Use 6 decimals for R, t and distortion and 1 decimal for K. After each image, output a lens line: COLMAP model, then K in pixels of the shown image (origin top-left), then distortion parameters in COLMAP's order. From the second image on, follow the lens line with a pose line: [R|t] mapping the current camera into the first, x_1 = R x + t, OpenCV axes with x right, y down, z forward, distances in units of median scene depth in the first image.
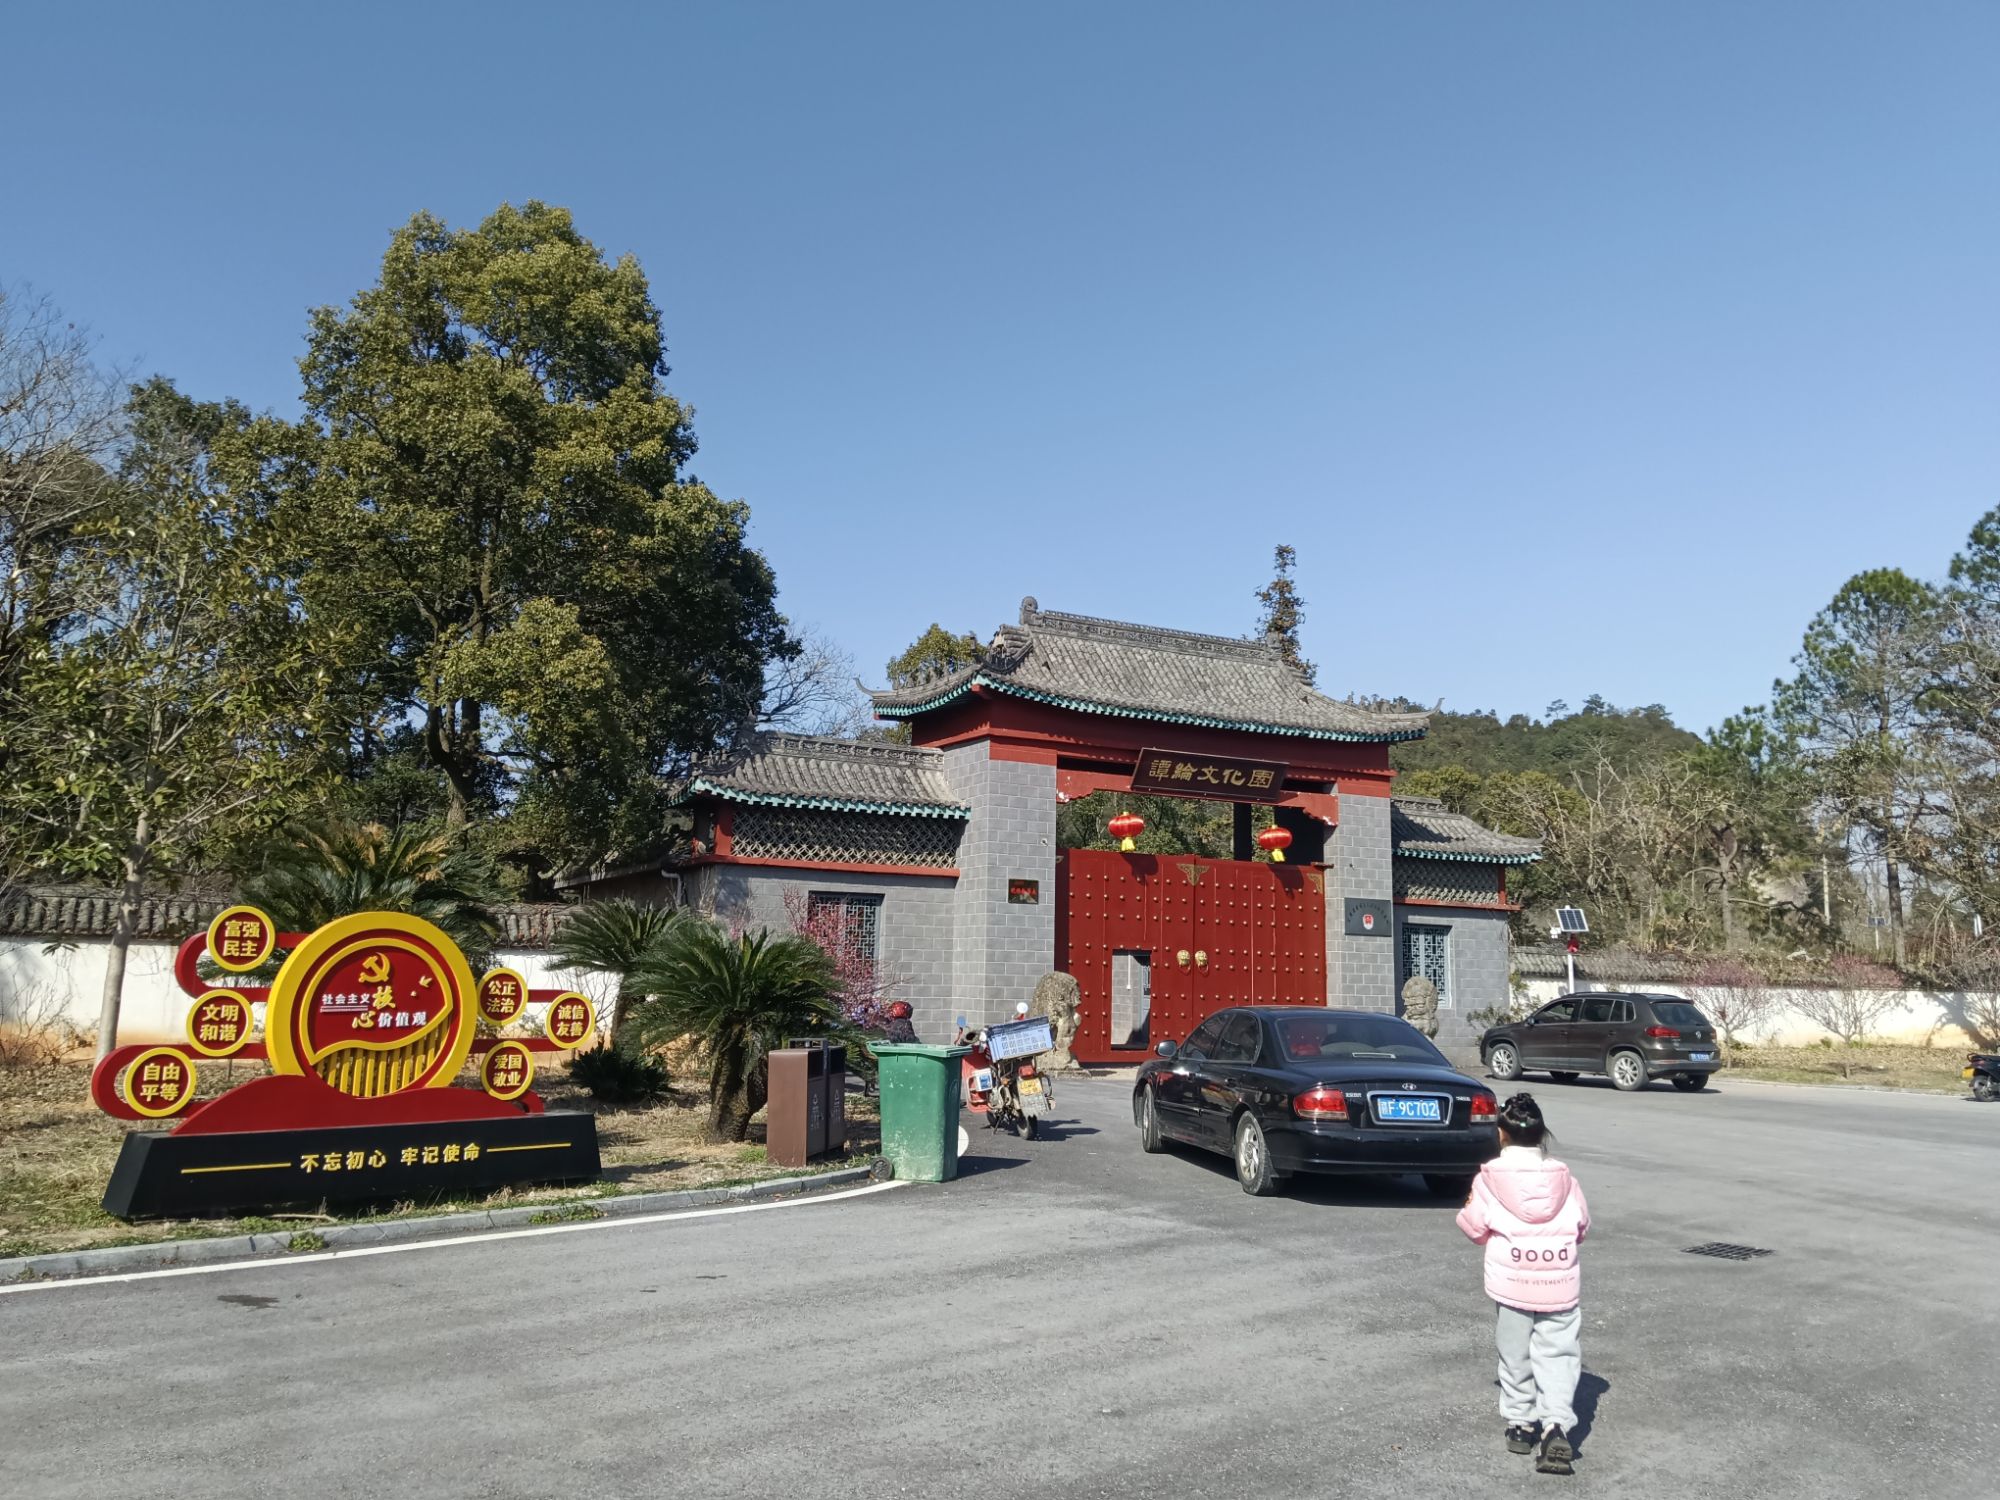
lens RADIAL K [[1547.3, 0, 997.9], [0, 1547.3, 747.5], [0, 0, 1]] dist [0.017136, 0.002557]
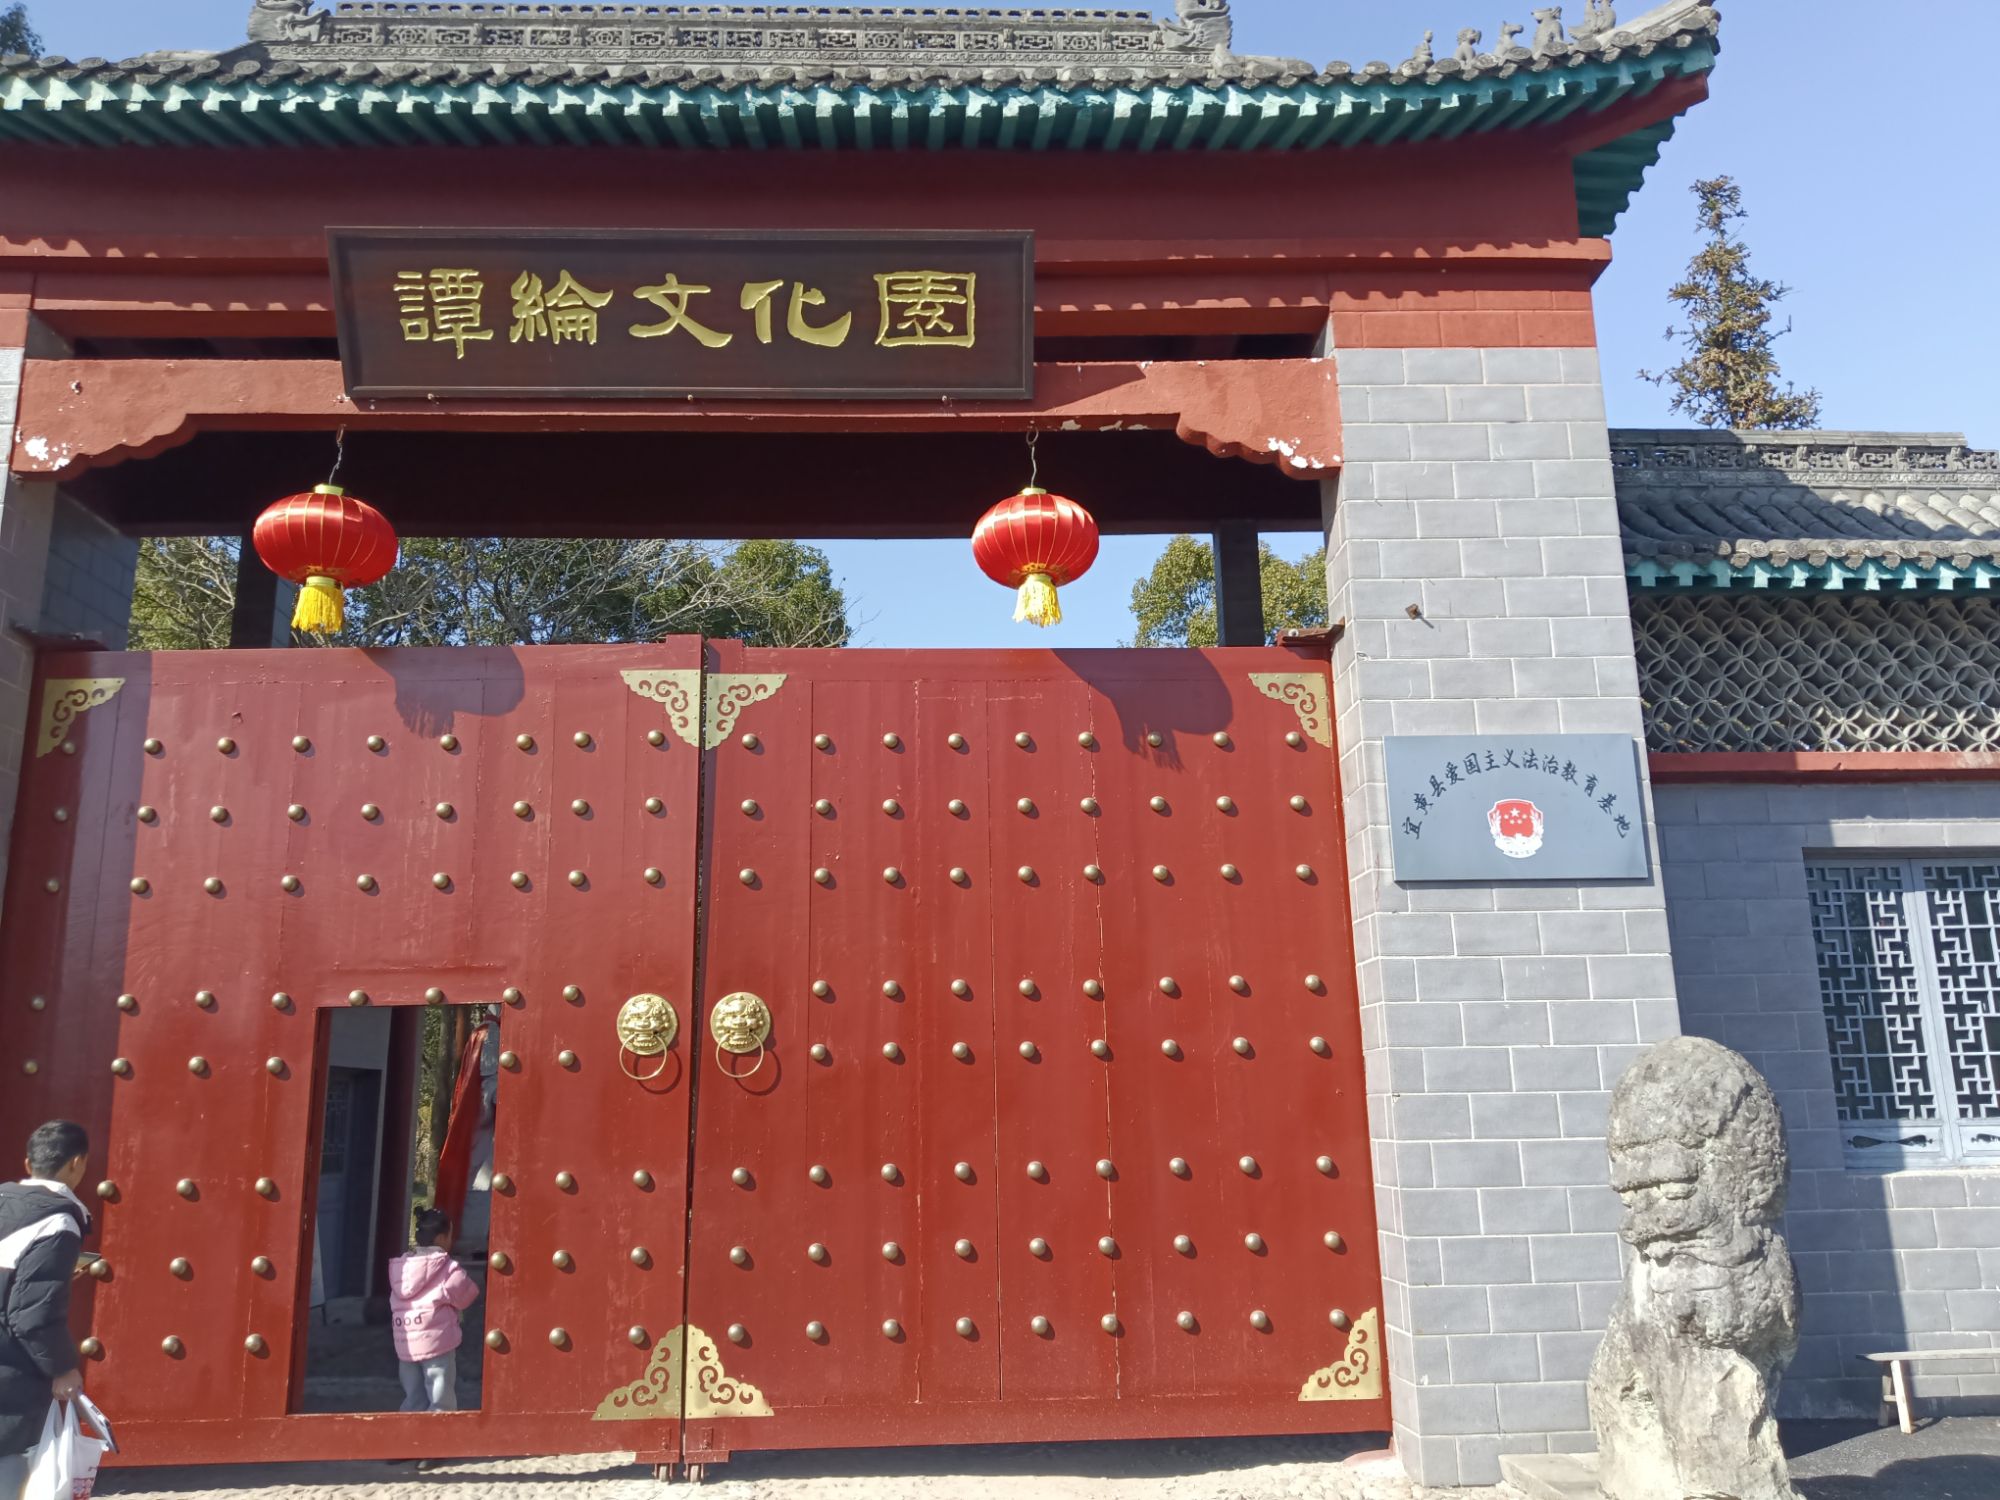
lens RADIAL K [[1547.3, 0, 1004.2], [0, 1547.3, 754.4], [0, 0, 1]] dist [0.017136, 0.002557]
pose [[0.894274, -0.135579, -0.426488, 0.272057], [0.105102, 0.989978, -0.094329, 0.115290], [0.435003, 0.039532, 0.899561, 0.748584]]
